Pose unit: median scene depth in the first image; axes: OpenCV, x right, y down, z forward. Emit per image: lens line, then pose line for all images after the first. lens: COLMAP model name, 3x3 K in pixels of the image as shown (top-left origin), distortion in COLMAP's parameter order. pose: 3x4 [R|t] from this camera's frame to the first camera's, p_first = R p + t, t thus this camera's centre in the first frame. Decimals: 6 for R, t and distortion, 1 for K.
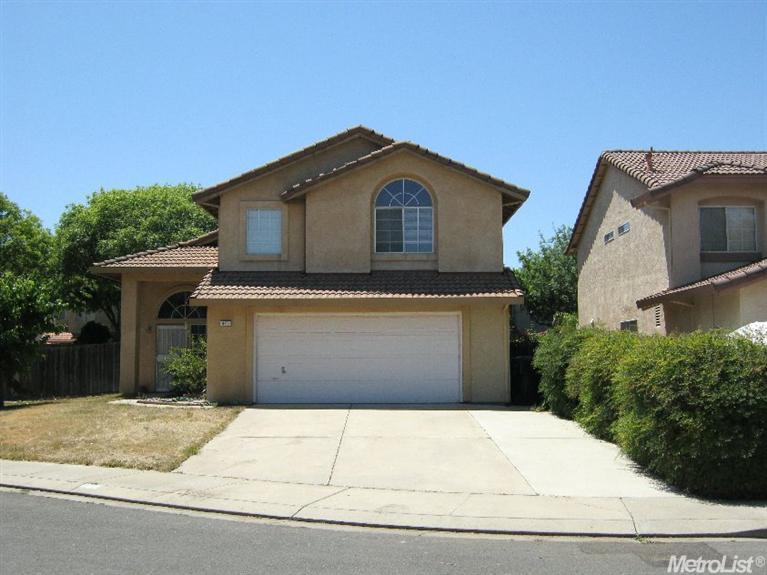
lens RADIAL K [[833.1, 0, 383.5], [0, 833.1, 287.5], [0, 0, 1]] dist [-0.049350, 0.010562]
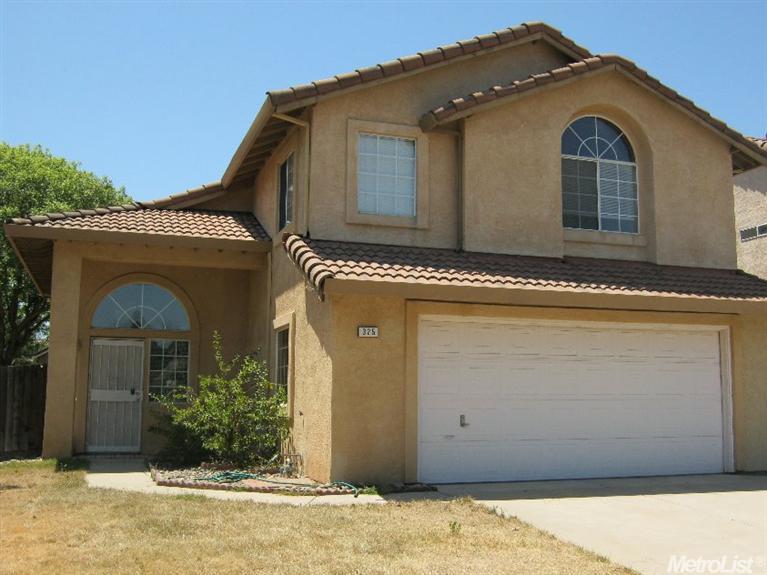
lens RADIAL K [[833.1, 0, 383.5], [0, 833.1, 287.5], [0, 0, 1]] dist [-0.049350, 0.010562]
pose [[0.945849, 0.054088, 0.320069, -0.327522], [-0.038367, 0.997737, -0.055225, 0.041256], [-0.322332, 0.039954, 0.945783, 0.466494]]
